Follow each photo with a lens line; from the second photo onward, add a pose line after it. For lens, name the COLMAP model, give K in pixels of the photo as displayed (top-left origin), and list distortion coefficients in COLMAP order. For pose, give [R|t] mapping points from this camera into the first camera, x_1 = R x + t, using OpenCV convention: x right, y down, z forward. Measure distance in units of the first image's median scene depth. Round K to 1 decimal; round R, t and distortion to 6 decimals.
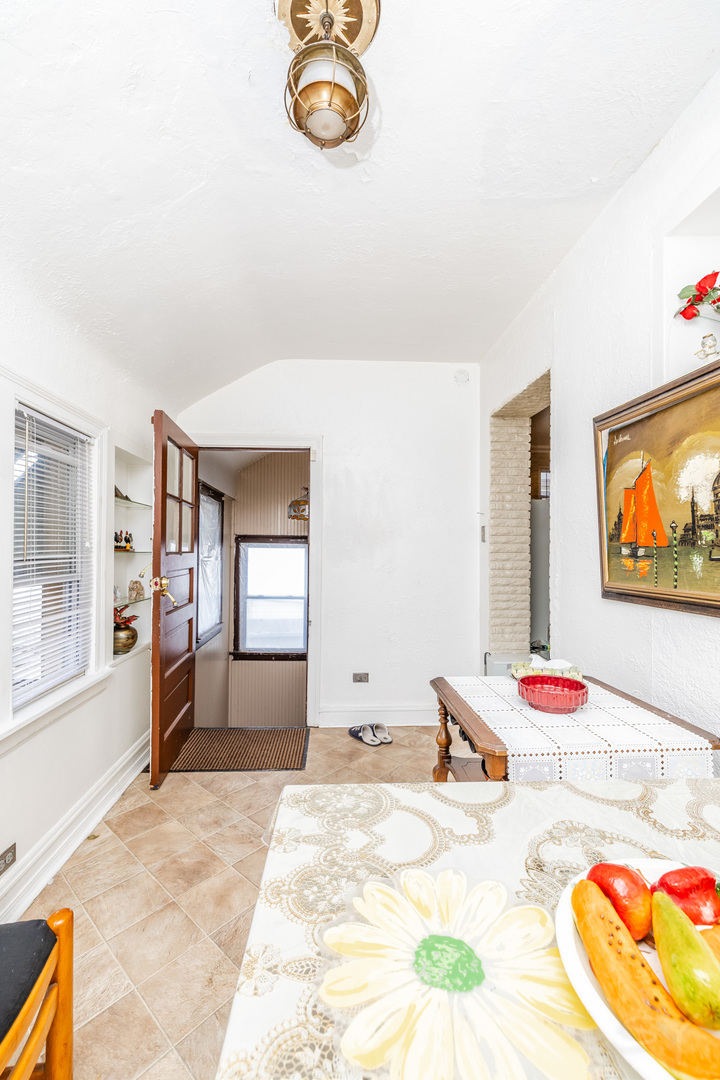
lens RADIAL K [[468.7, 0, 359.3], [0, 468.7, 542.6], [0, 0, 1]] dist [-0.001527, -0.000140]
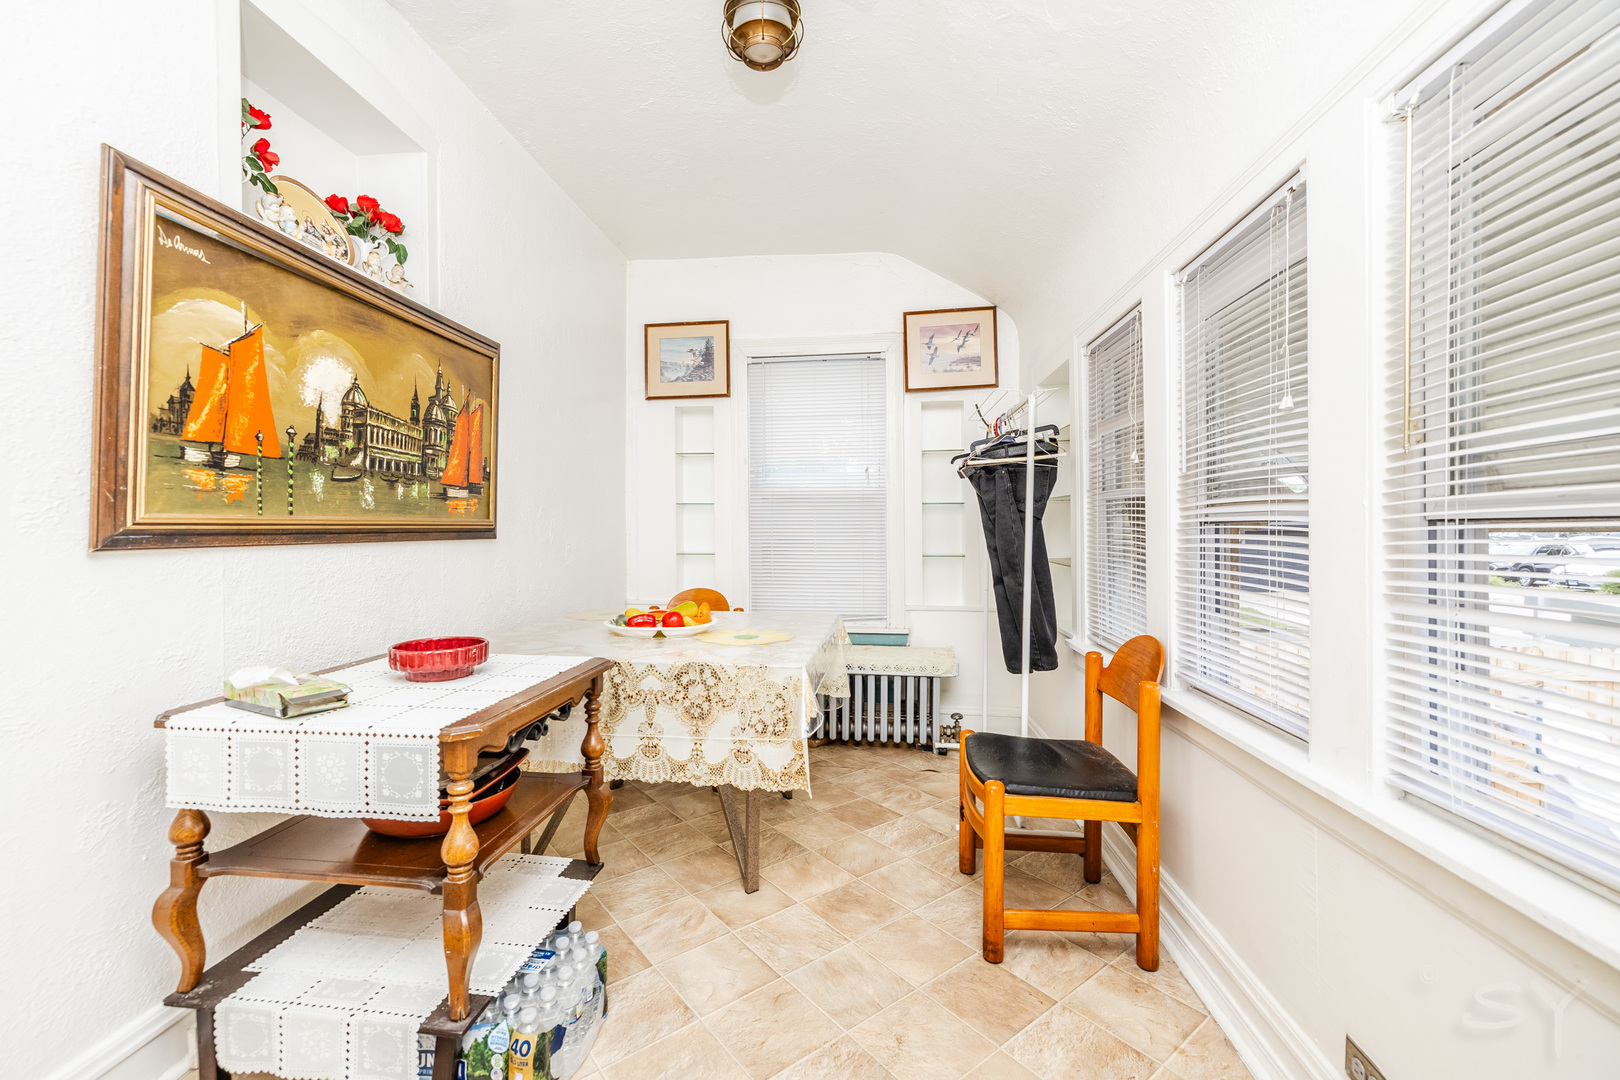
lens RADIAL K [[703.1, 0, 807.4], [0, 703.1, 531.1], [0, 0, 1]] dist [-0.001527, -0.000140]
pose [[-0.987633, -0.009165, 0.156518, -0.300407], [-0.010763, 0.999898, -0.009366, 0.114615], [-0.156416, -0.010935, -0.987631, 1.816833]]
